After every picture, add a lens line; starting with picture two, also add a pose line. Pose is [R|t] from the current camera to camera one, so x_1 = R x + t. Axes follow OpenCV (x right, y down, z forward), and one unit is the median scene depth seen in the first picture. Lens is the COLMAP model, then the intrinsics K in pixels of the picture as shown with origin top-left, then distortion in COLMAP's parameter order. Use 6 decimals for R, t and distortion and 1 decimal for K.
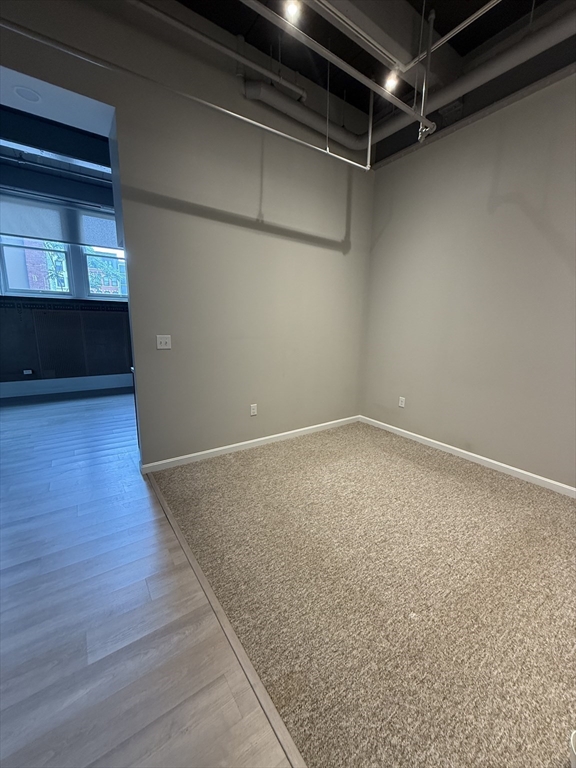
lens RADIAL K [[307.4, 0, 288.0], [0, 307.4, 384.0], [0, 0, 1]] dist [0.000661, -0.000370]
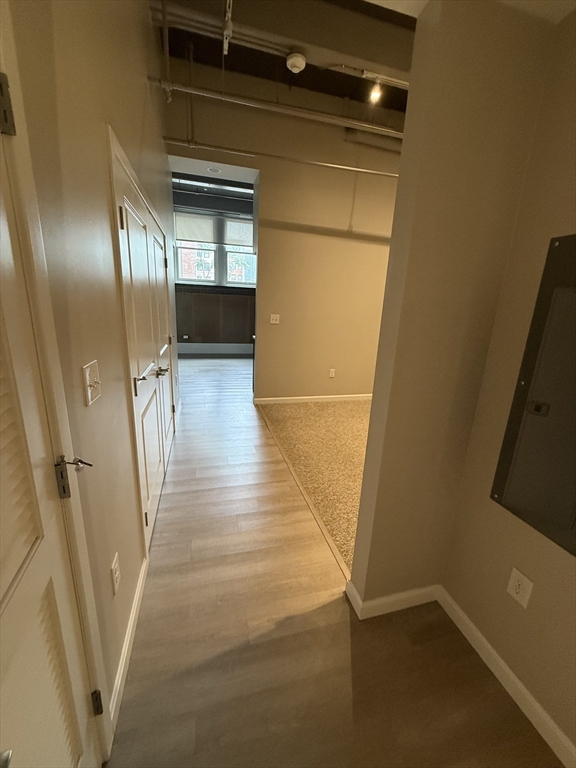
lens RADIAL K [[307.4, 0, 288.0], [0, 307.4, 384.0], [0, 0, 1]] dist [0.000661, -0.000370]
pose [[0.940858, 0.111395, -0.319966, 0.156386], [-0.094171, 0.993172, 0.068862, 0.062594], [0.325452, -0.034658, 0.944923, -0.369958]]
